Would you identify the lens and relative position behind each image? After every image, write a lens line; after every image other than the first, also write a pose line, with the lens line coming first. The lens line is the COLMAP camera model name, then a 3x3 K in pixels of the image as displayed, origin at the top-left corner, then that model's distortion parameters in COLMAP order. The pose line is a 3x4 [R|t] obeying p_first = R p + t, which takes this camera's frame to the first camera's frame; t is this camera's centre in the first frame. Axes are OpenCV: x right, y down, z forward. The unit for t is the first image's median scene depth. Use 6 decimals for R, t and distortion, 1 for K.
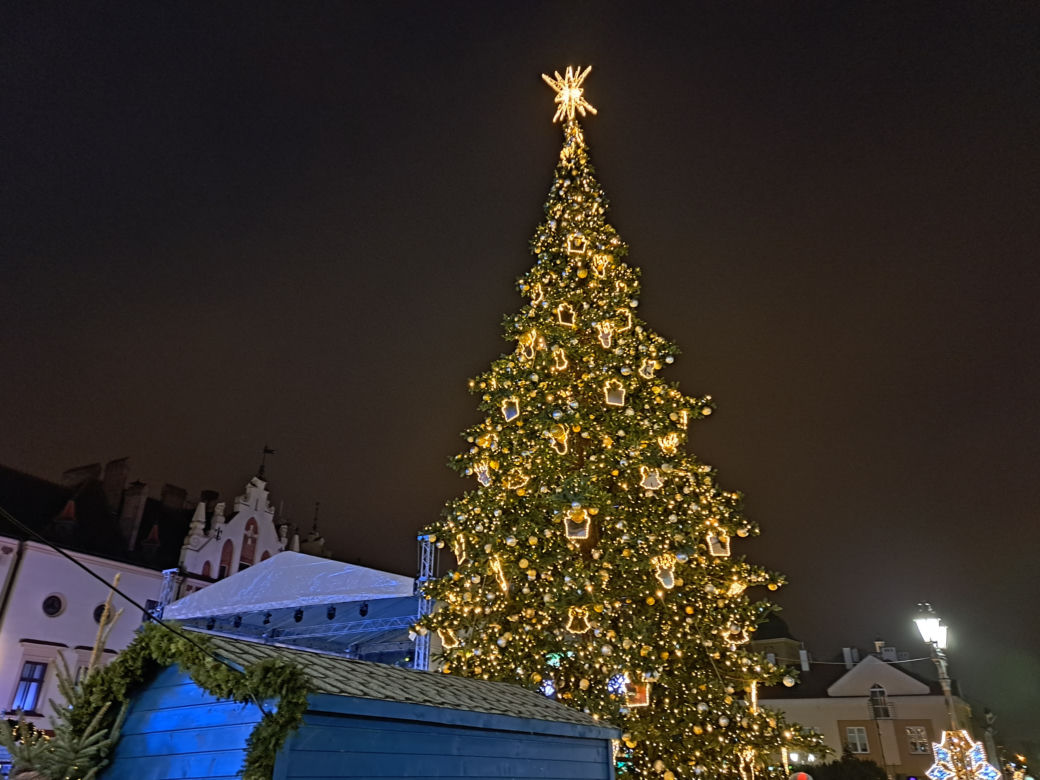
lens RADIAL K [[724.4, 0, 522.7], [0, 724.4, 397.0], [0, 0, 1]] dist [0.092835, -0.084918]
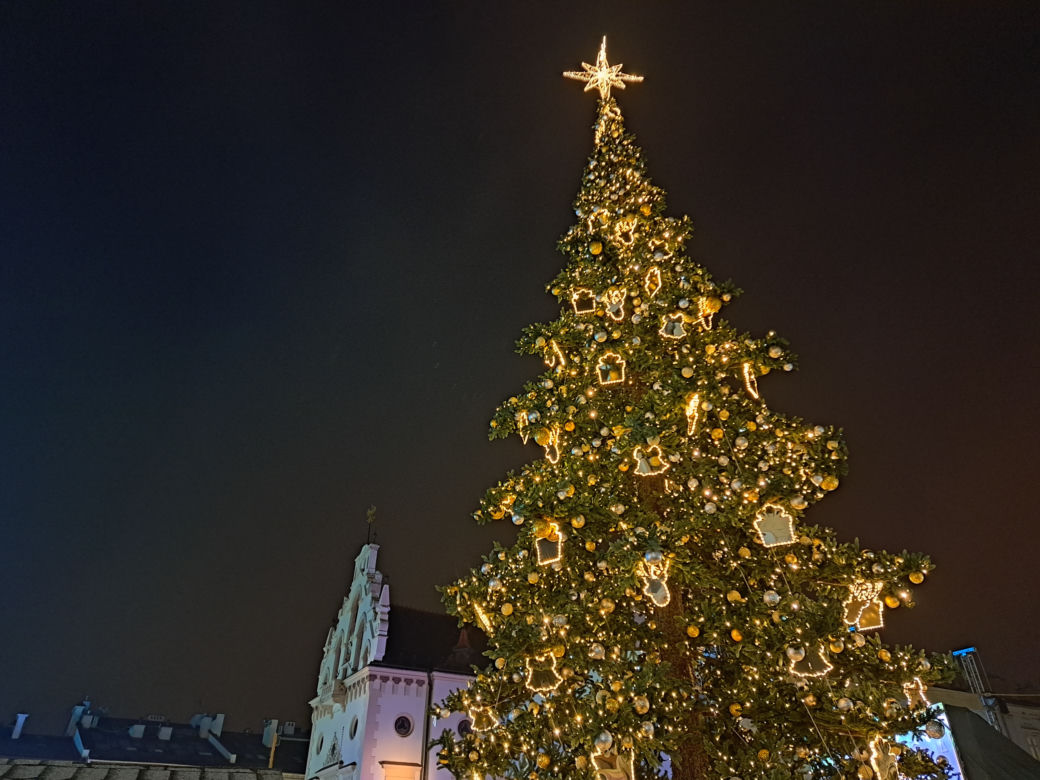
lens RADIAL K [[724.4, 0, 522.7], [0, 724.4, 397.0], [0, 0, 1]] dist [0.092835, -0.084918]
pose [[0.827706, -0.312825, -0.465879, 0.284633], [0.253079, 0.949074, -0.187643, 0.102597], [0.500853, 0.037409, 0.864724, 0.199278]]
